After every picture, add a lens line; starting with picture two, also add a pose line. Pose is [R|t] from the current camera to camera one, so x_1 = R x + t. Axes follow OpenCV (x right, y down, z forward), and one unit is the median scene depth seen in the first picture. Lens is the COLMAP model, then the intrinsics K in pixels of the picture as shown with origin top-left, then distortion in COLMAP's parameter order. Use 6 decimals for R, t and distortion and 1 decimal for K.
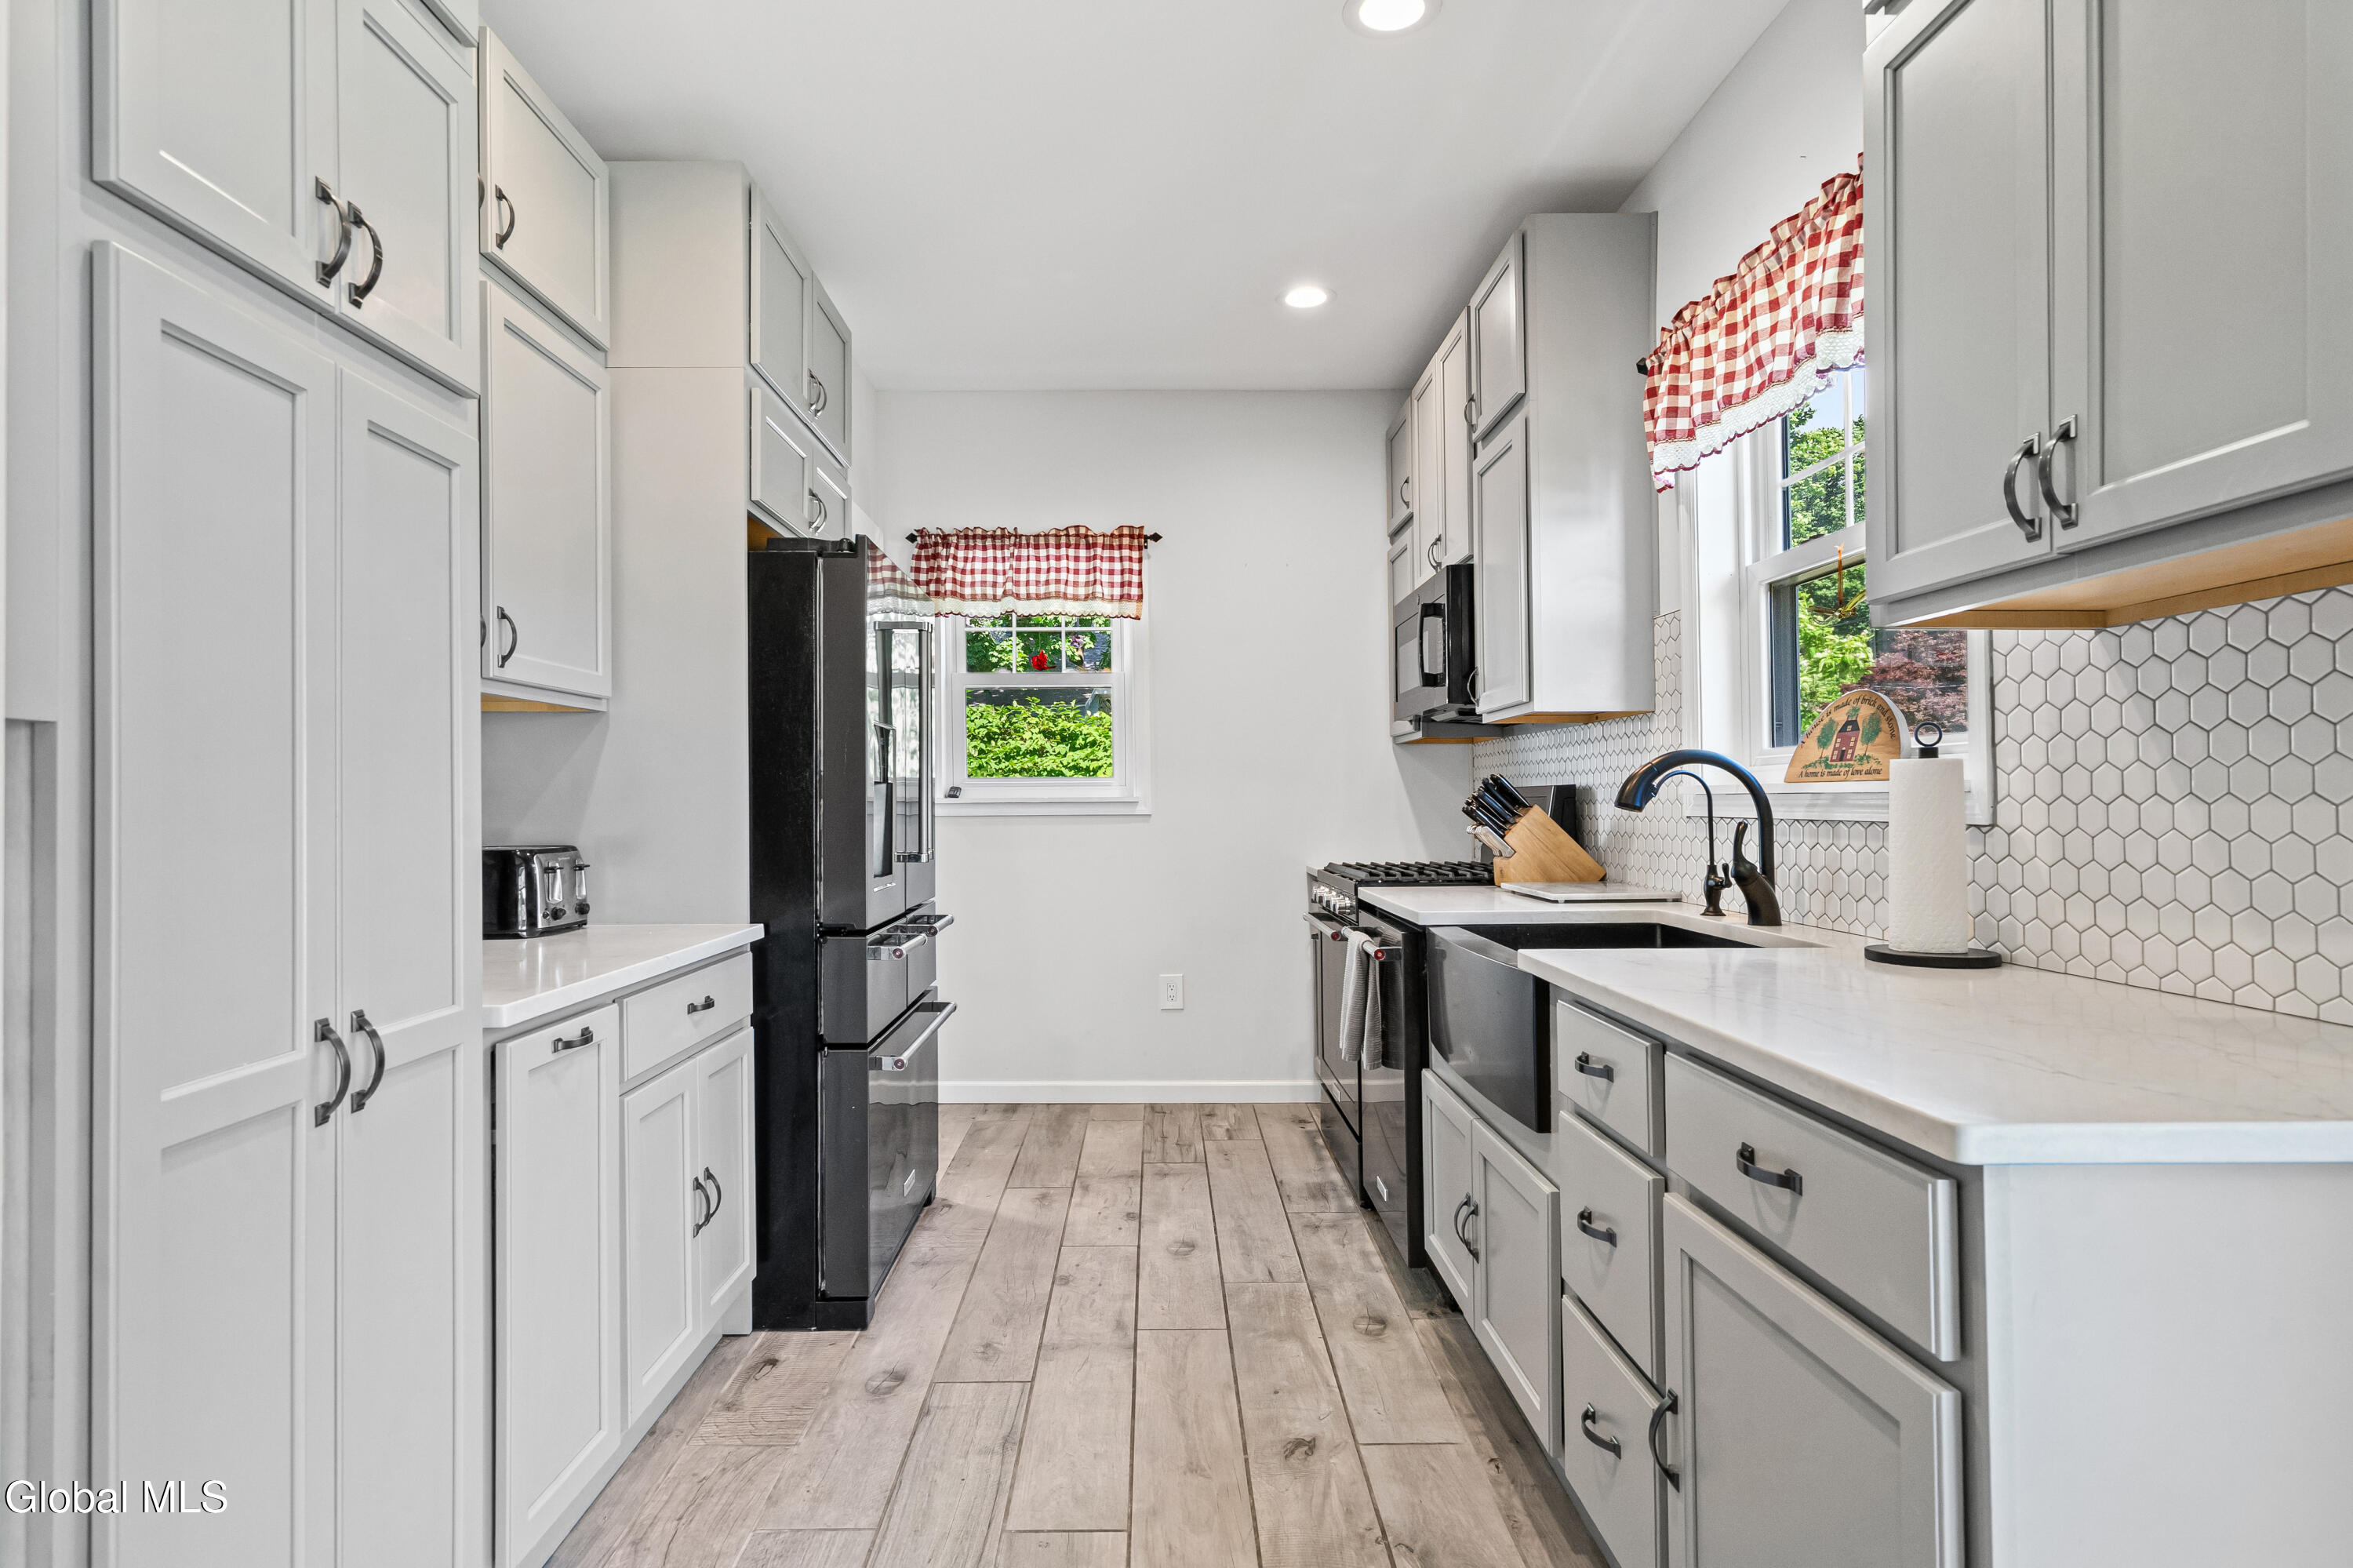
lens RADIAL K [[1205.5, 0, 1161.6], [0, 1205.5, 768.7], [0, 0, 1]] dist [-0.007487, 0.005957]
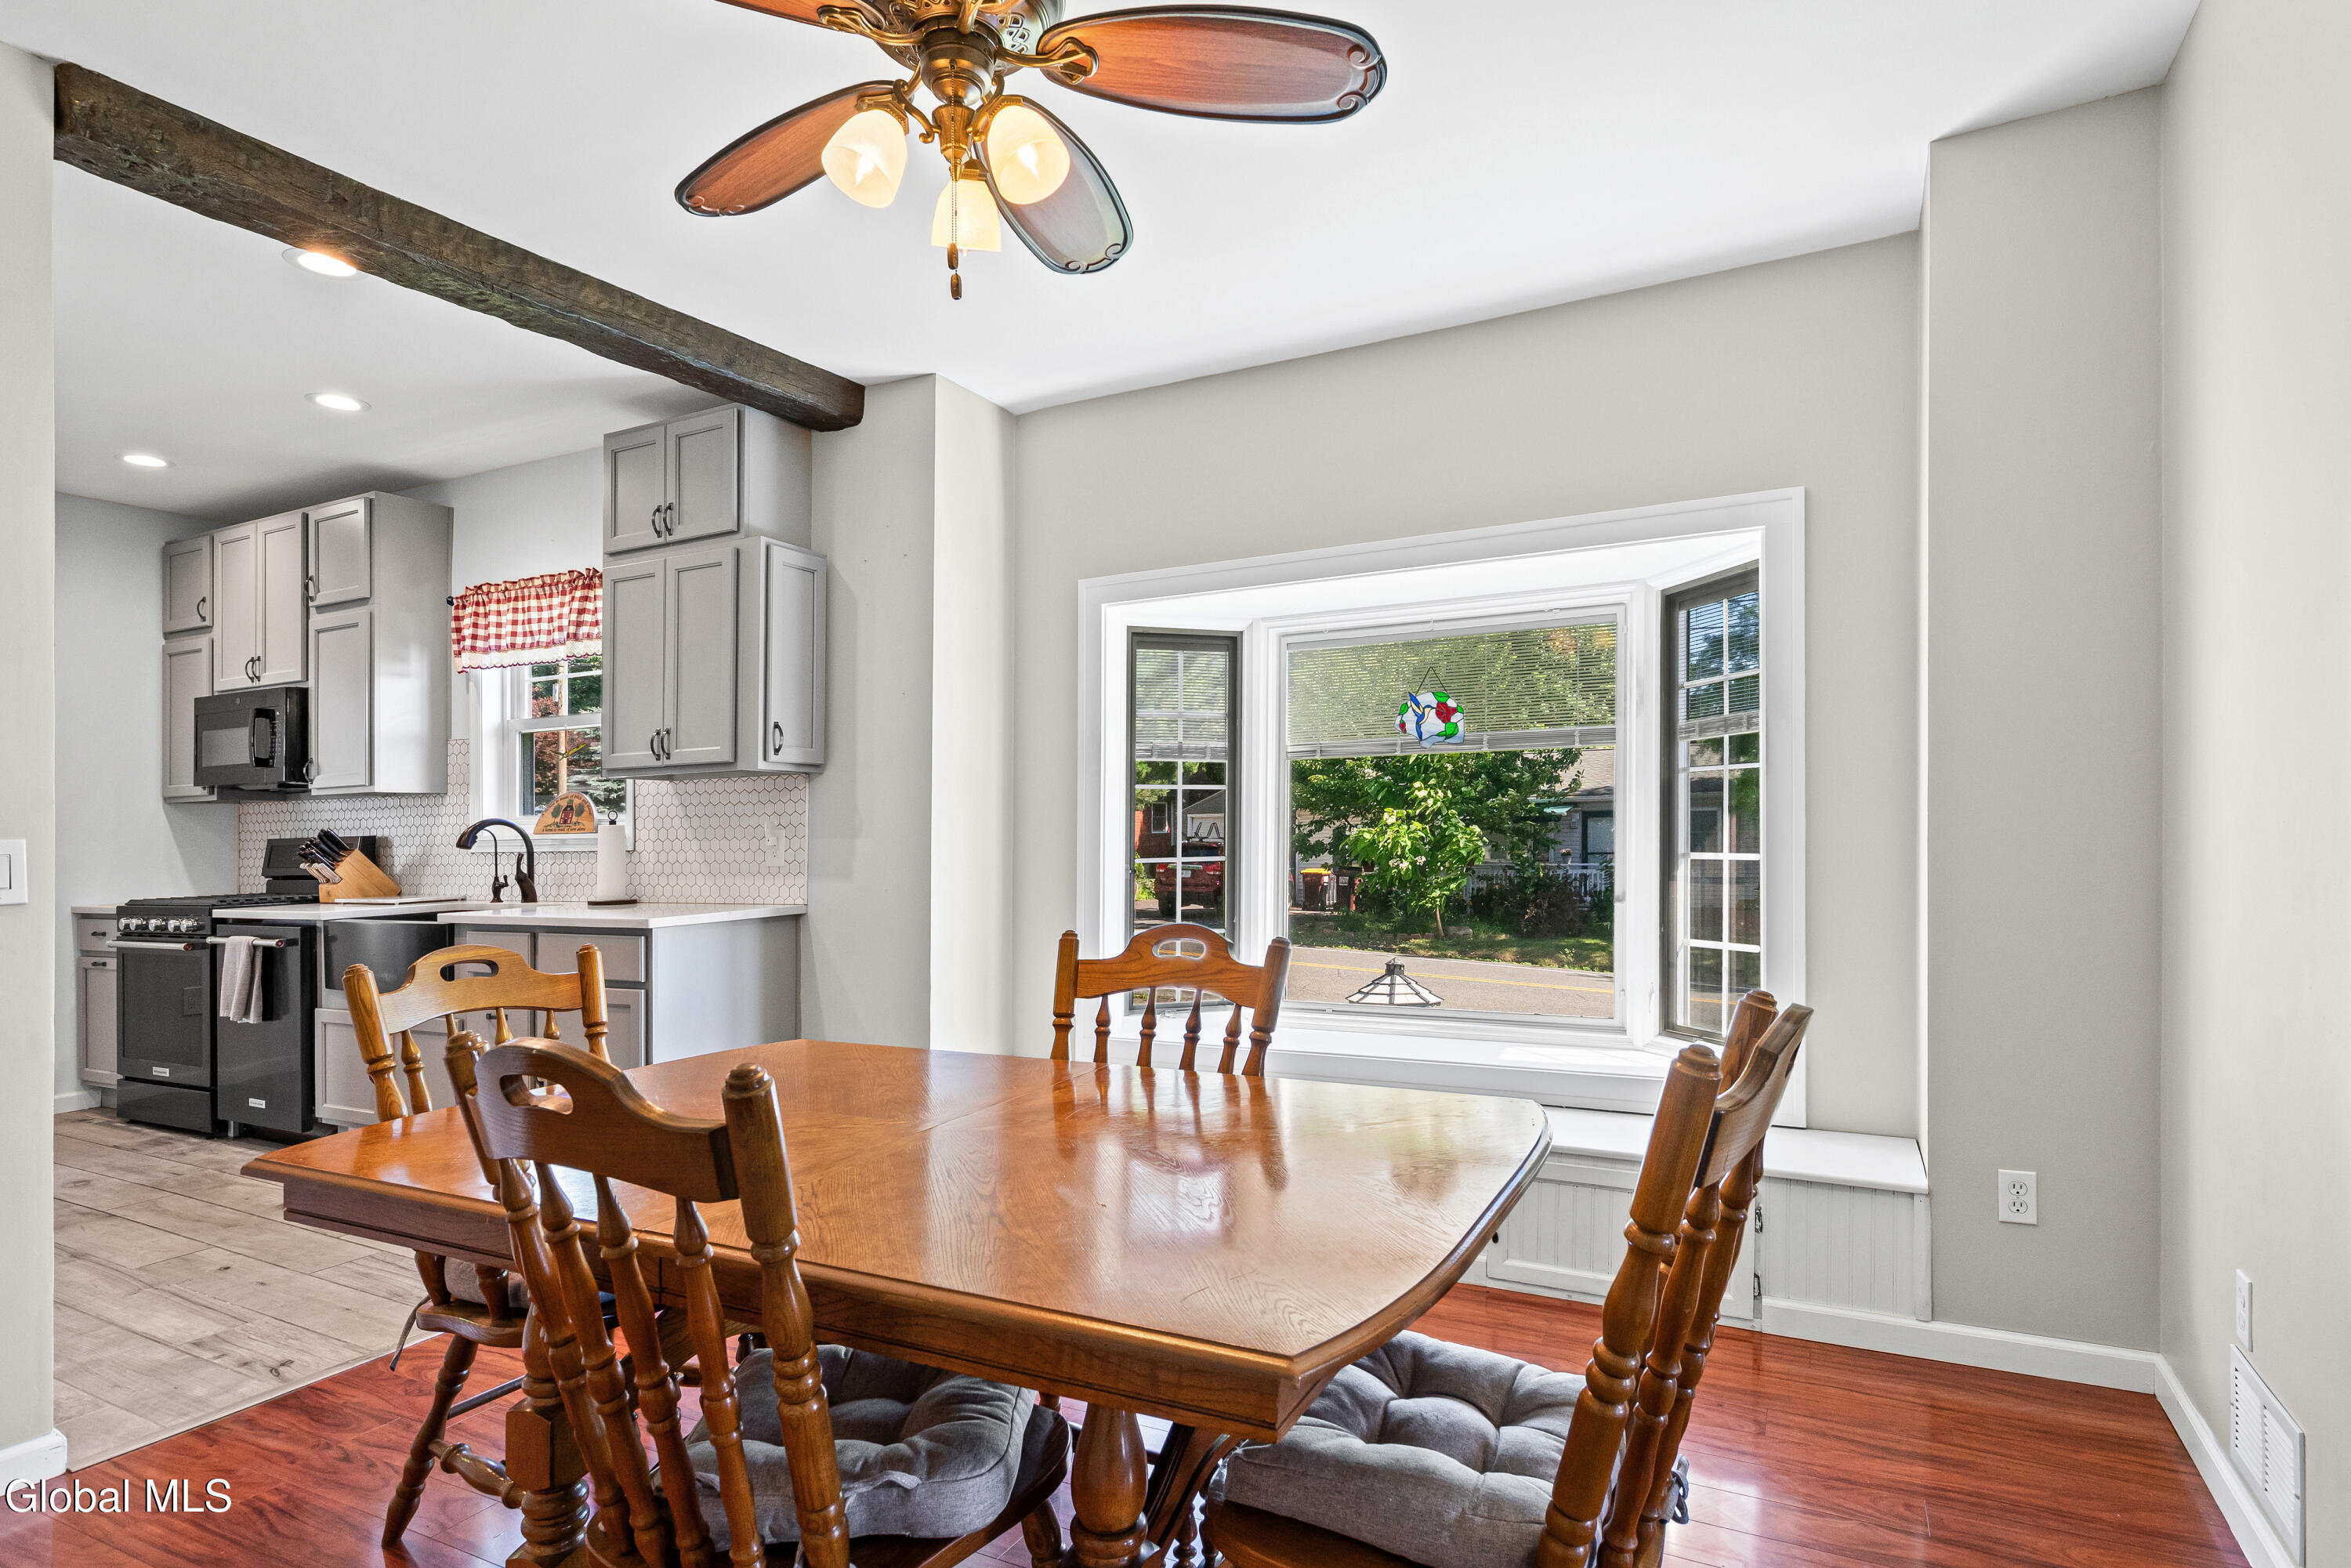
lens RADIAL K [[1204.3, 0, 1166.0], [0, 1204.3, 782.0], [0, 0, 1]] dist [-0.007487, 0.005957]
pose [[0.472017, 0.028569, 0.881126, -0.636168], [-0.005394, 0.999550, -0.029519, -0.018244], [-0.881573, 0.009181, 0.471959, -0.745554]]
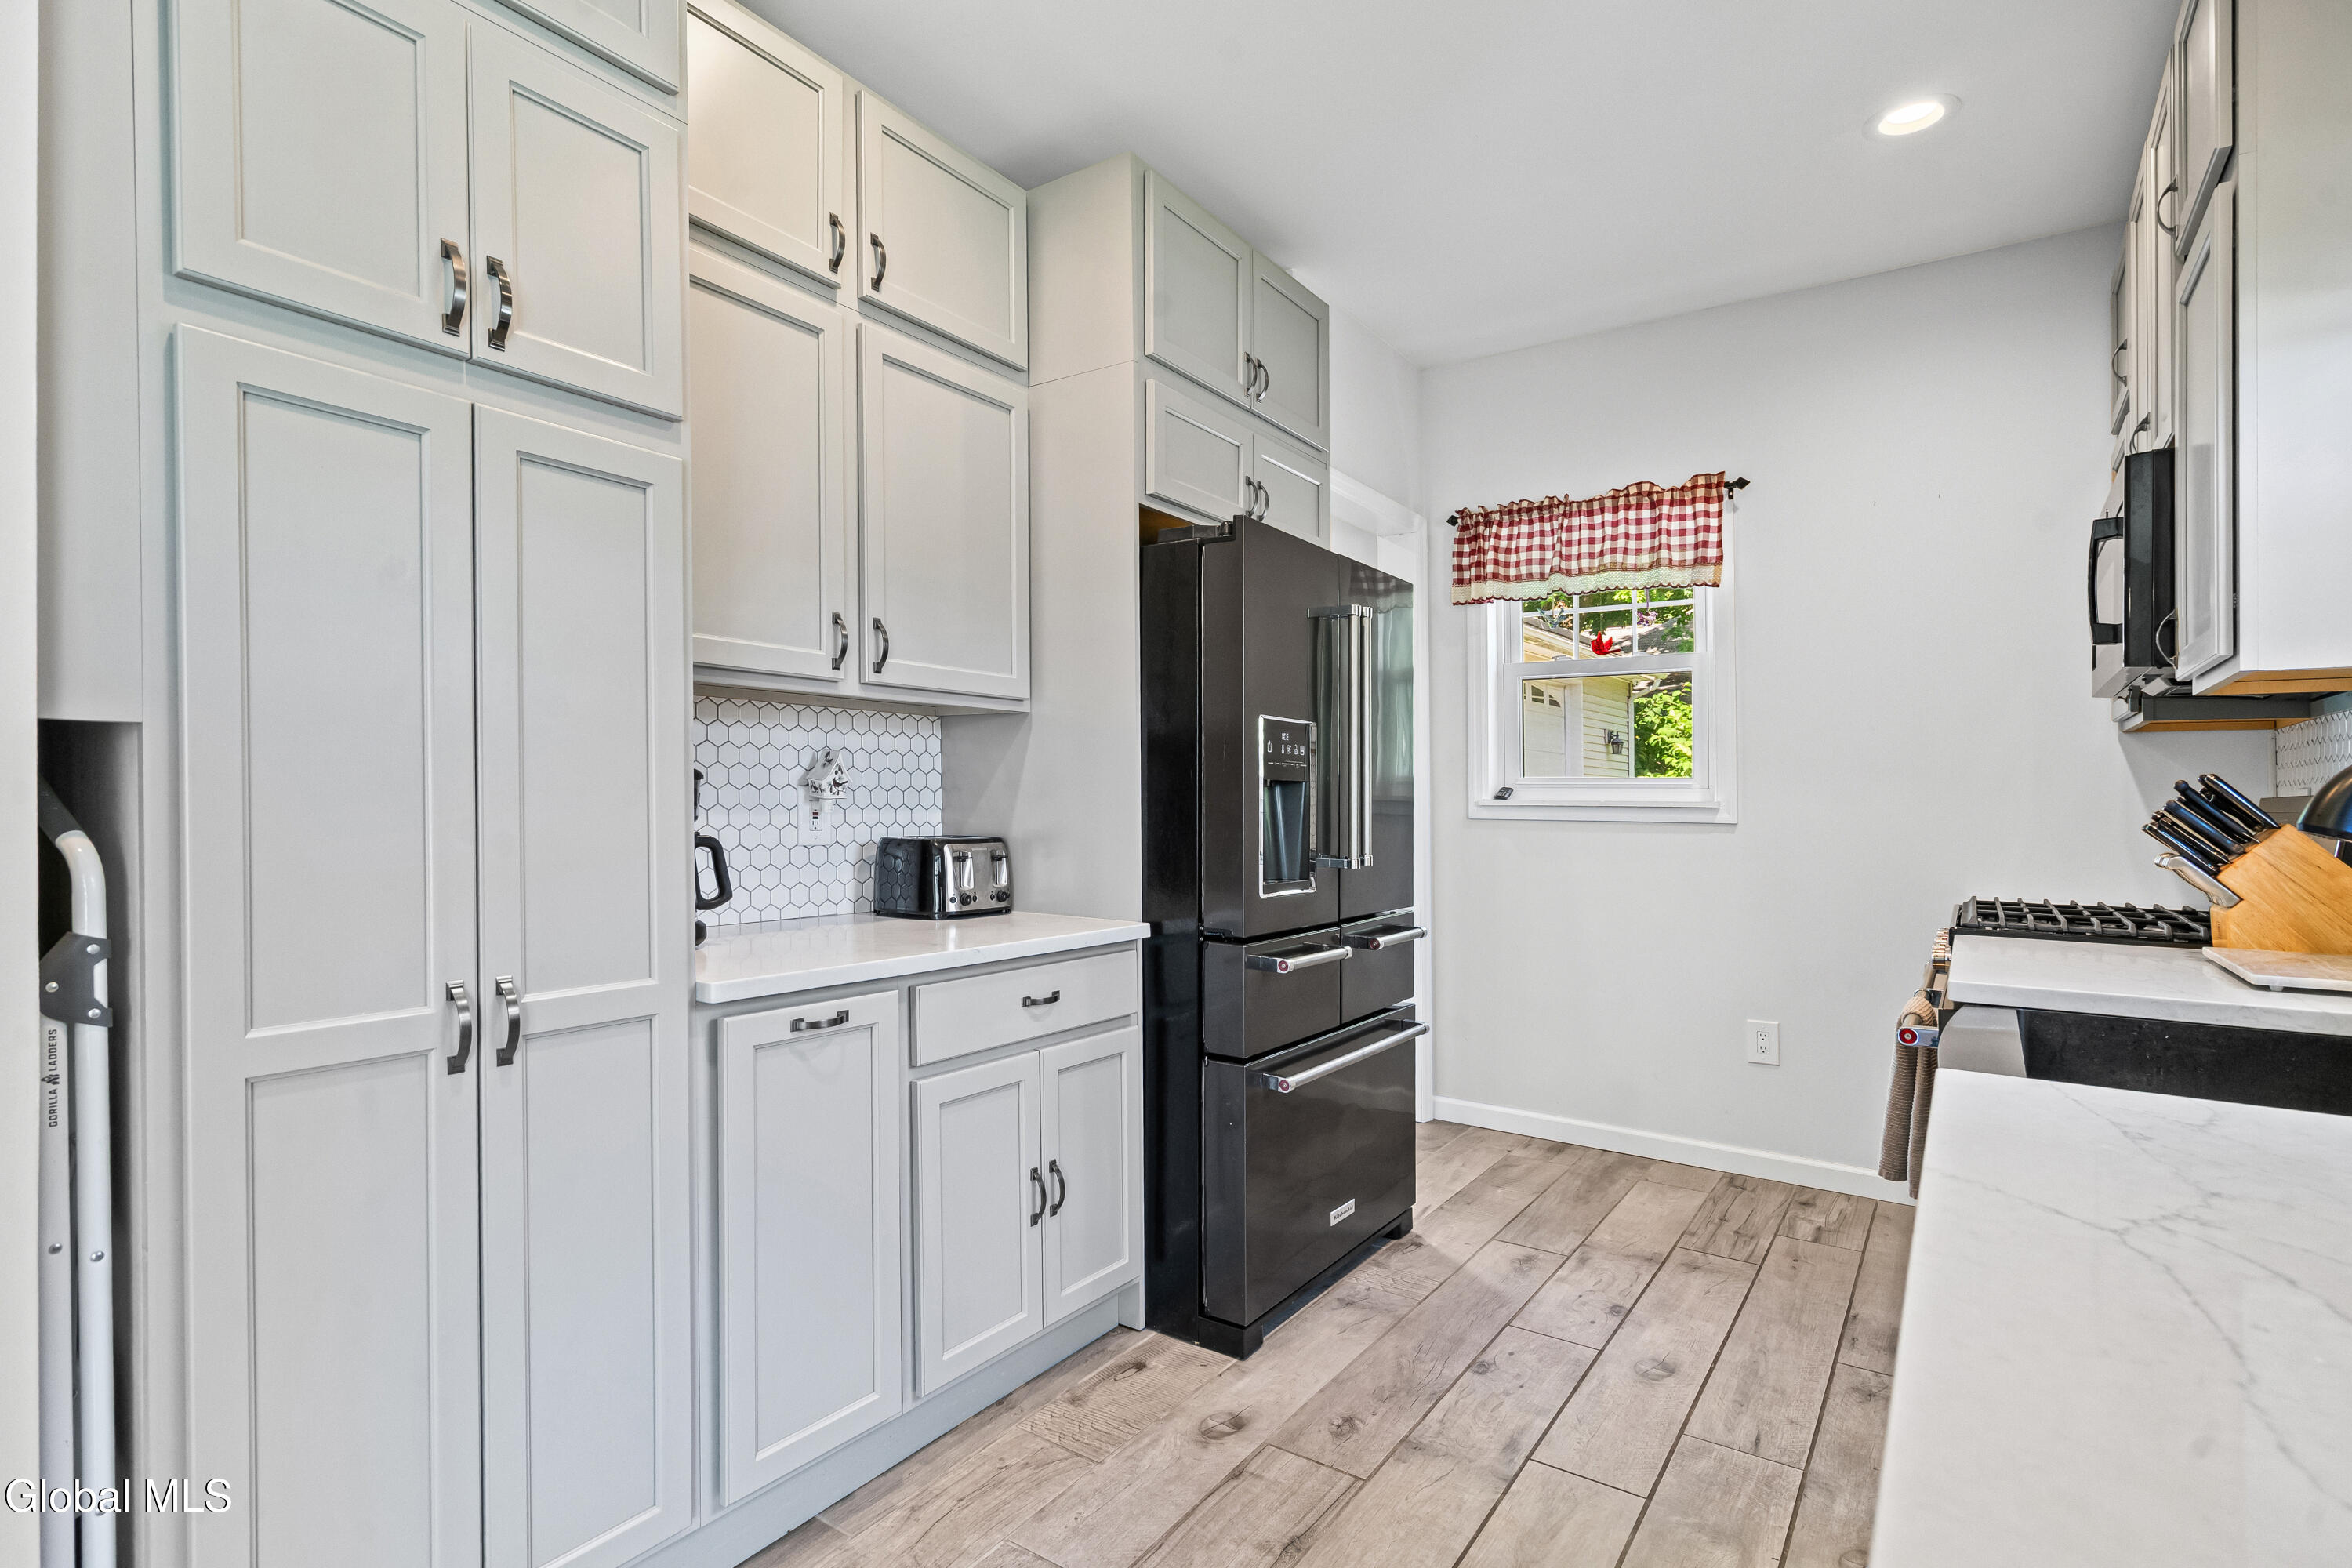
lens RADIAL K [[1158.5, 0, 1157.7], [0, 1158.5, 791.2], [0, 0, 1]] dist [-0.003713, 0.002897]
pose [[0.814926, 0.011397, -0.579453, 0.203346], [-0.000992, 0.999833, 0.018271, 0.003027], [0.579564, -0.014315, 0.814801, 0.209130]]
